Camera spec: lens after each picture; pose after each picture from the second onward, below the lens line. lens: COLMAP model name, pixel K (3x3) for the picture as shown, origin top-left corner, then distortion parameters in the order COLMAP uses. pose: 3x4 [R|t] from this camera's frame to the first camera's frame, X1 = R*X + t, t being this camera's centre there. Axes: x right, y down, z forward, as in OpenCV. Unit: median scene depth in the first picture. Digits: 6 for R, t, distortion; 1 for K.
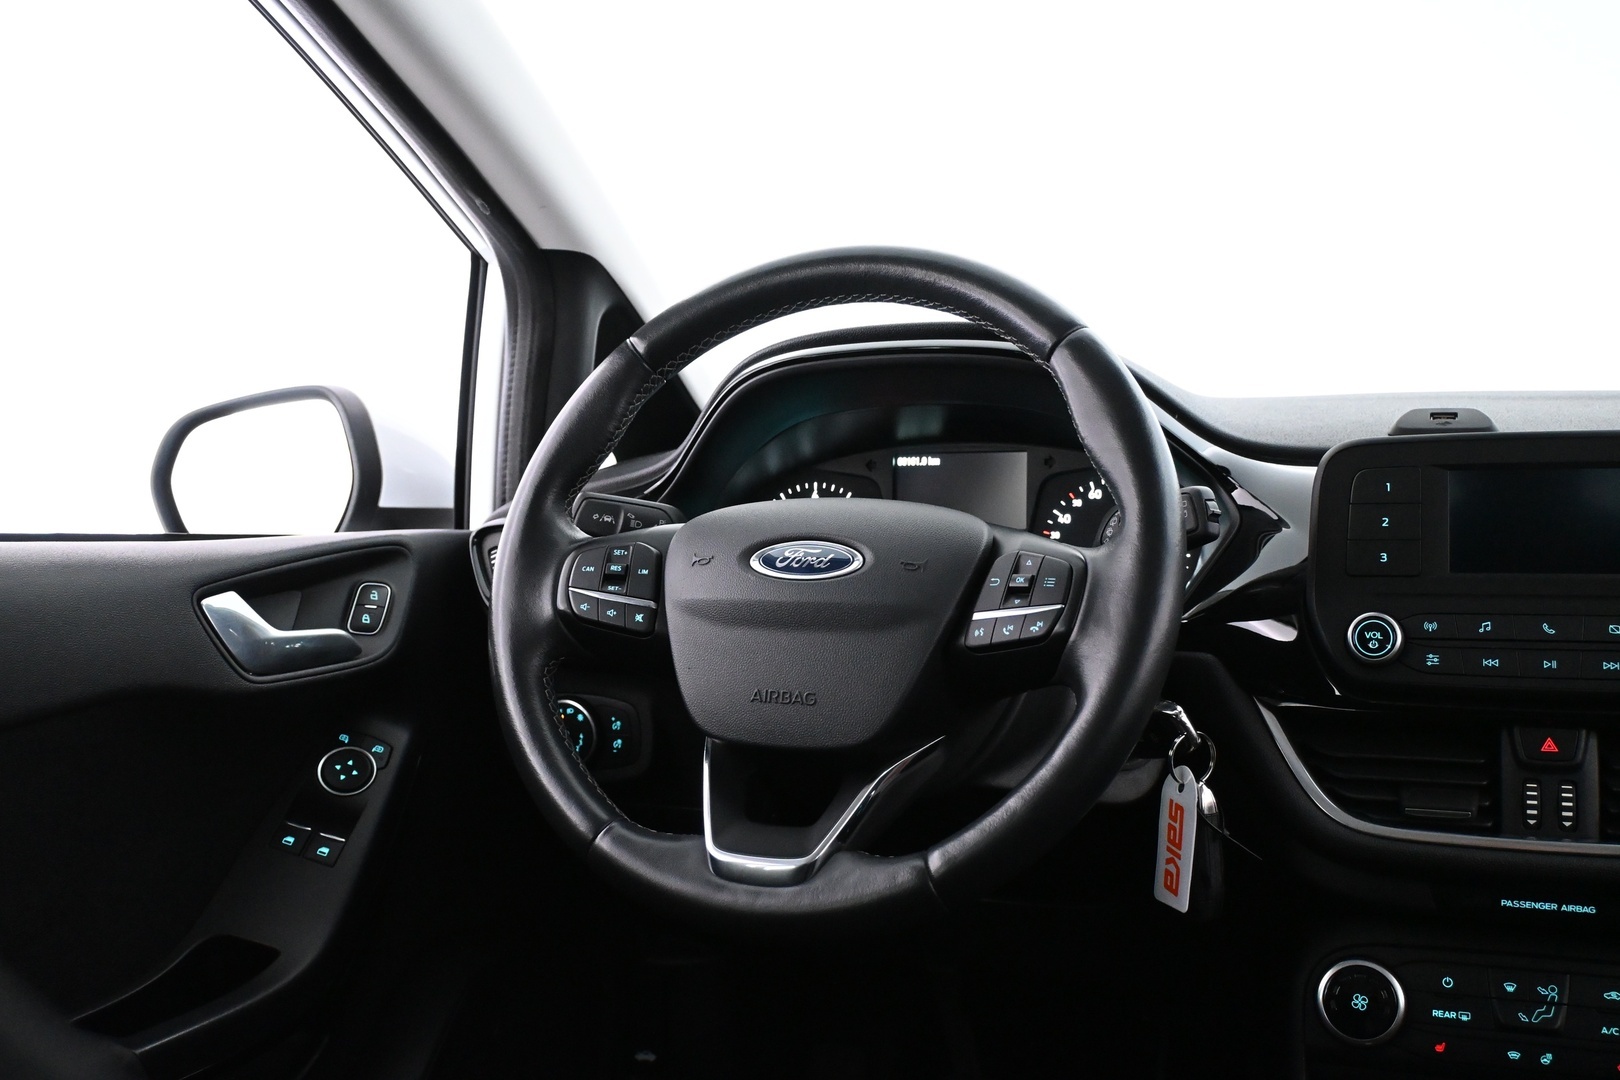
lens RADIAL K [[1607.7, 0, 806.8], [0, 1607.7, 529.0], [0, 0, 1]] dist [-0.009211, 0.000000]
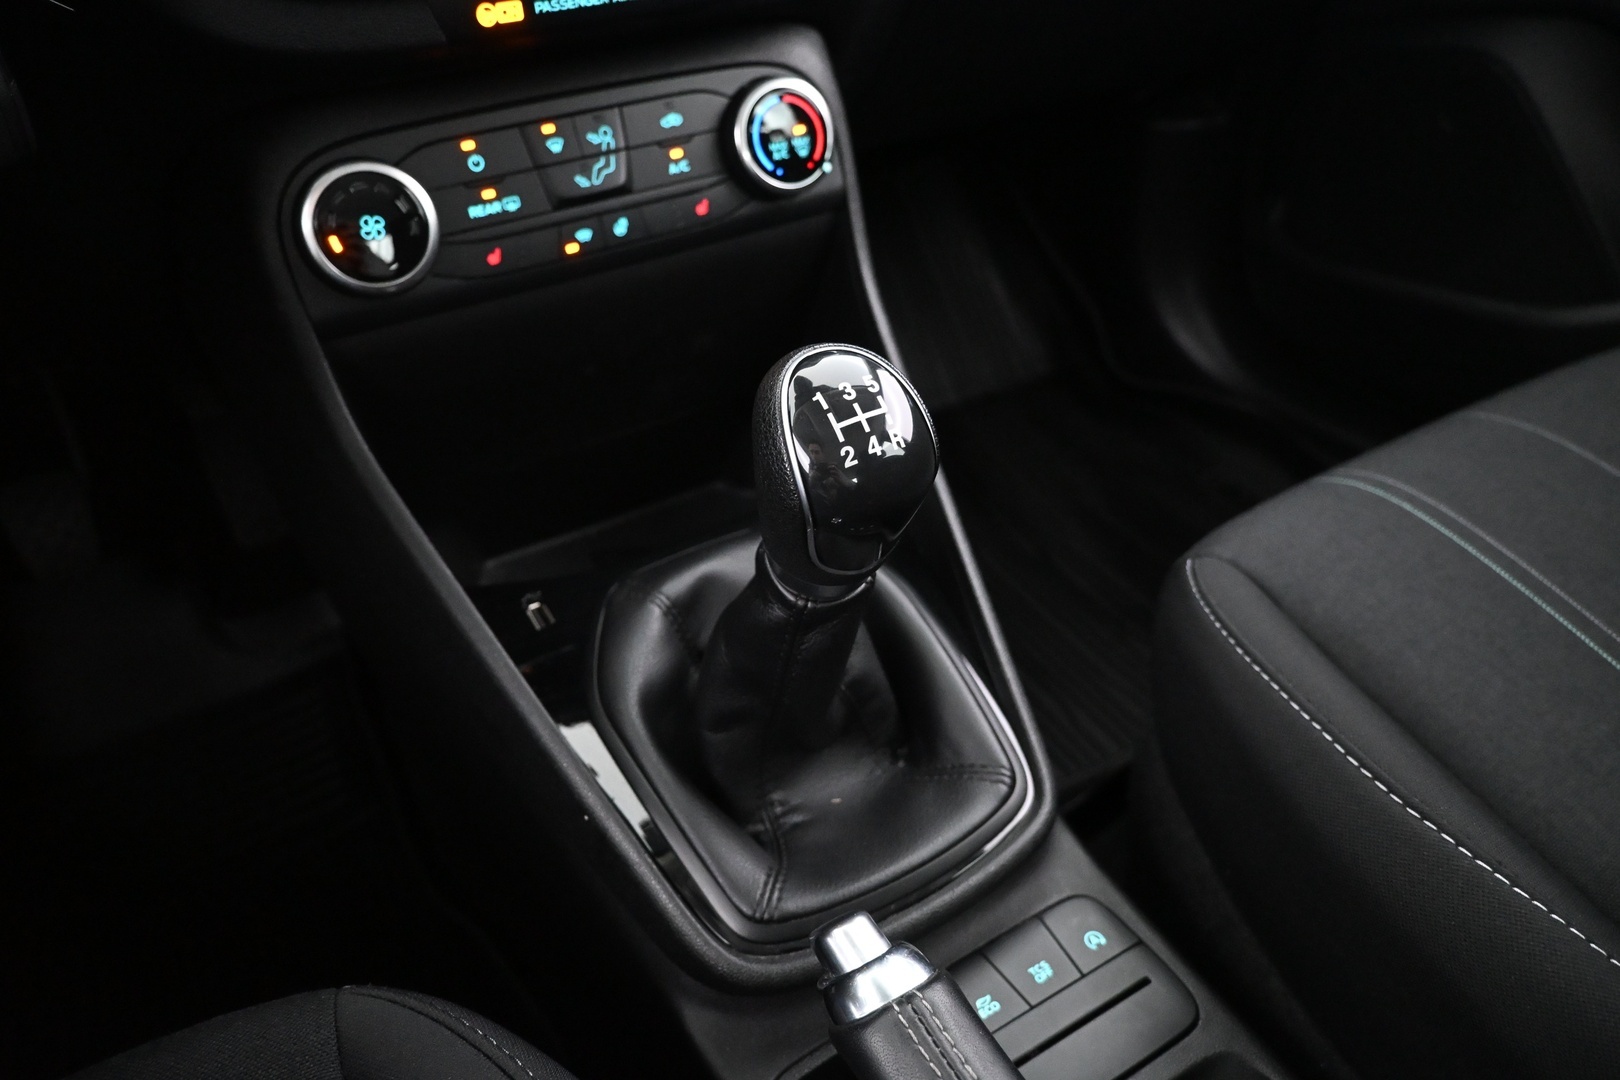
lens RADIAL K [[1090.1, 0, 801.2], [0, 1090.1, 537.9], [0, 0, 1]] dist [-0.010644, 0.003545]
pose [[0.618390, -0.461560, 0.636048, 0.113485], [0.083471, 0.843351, 0.530840, 0.182601], [-0.781426, -0.275175, 0.560046, 0.586254]]
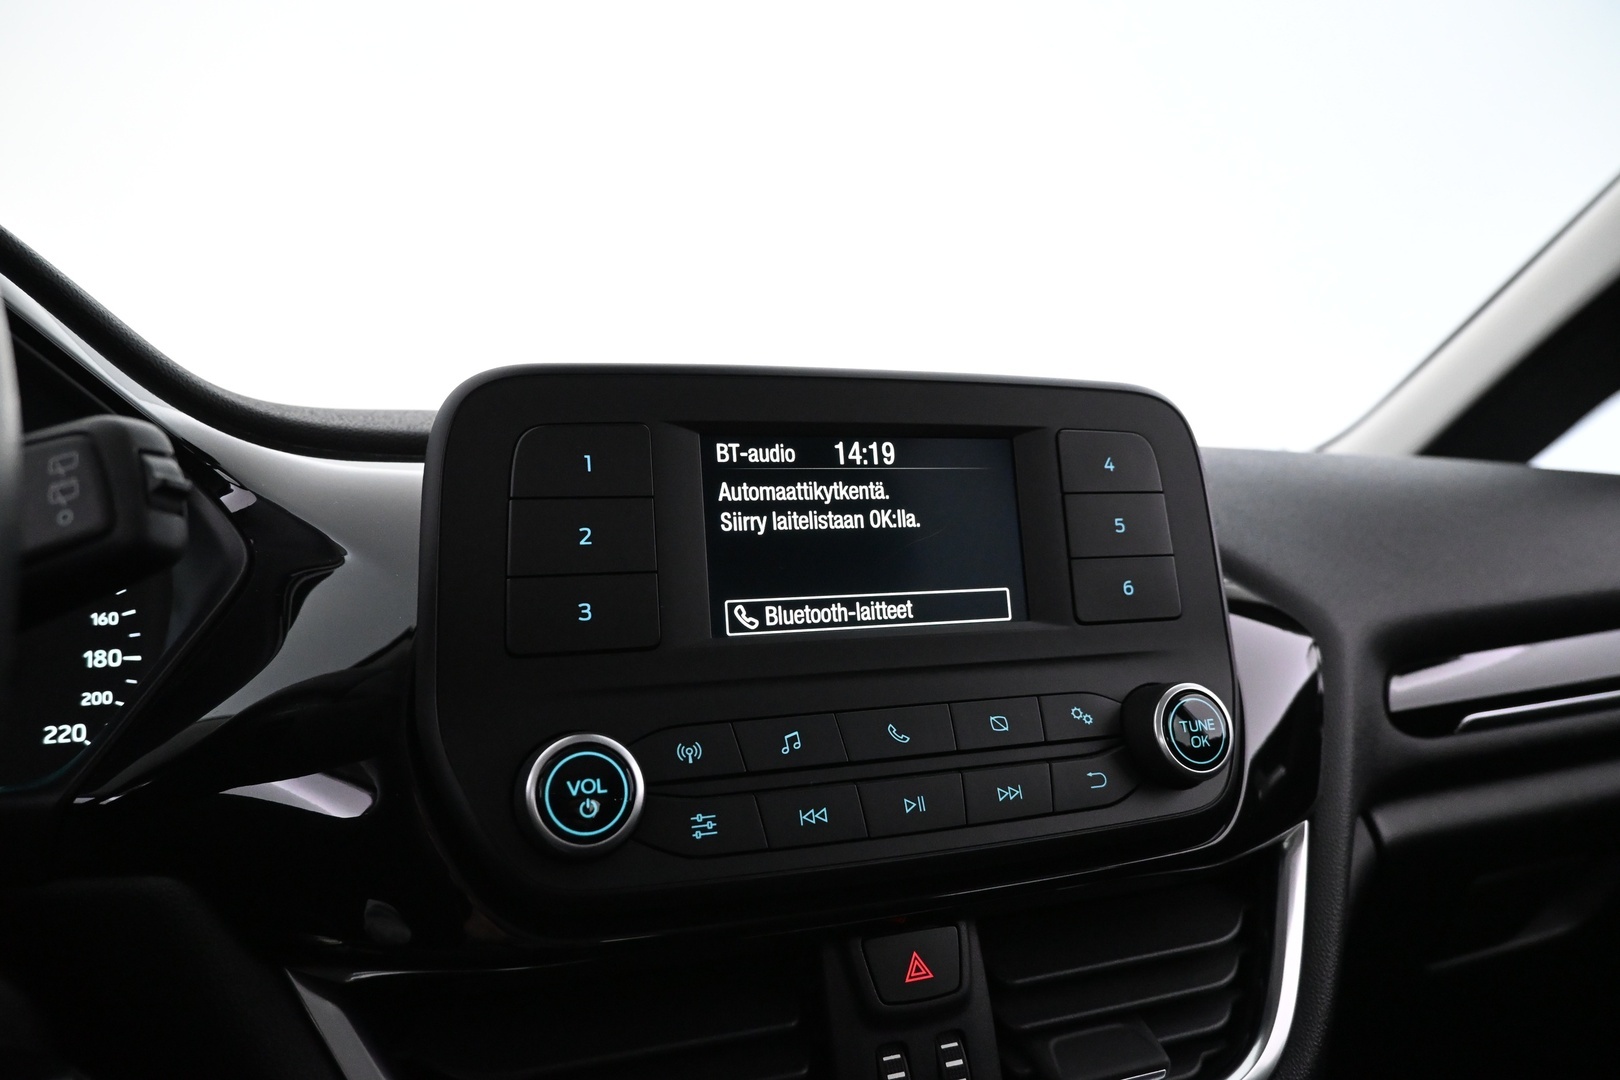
lens RADIAL K [[1090.1, 0, 809.9], [0, 1090.1, 532.6], [0, 0, 1]] dist [-0.010644, 0.003545]
pose [[0.737554, 0.032772, 0.674492, 0.194053], [0.059681, 0.991750, -0.113448, 0.034497], [-0.672646, 0.123928, 0.729513, 0.722828]]
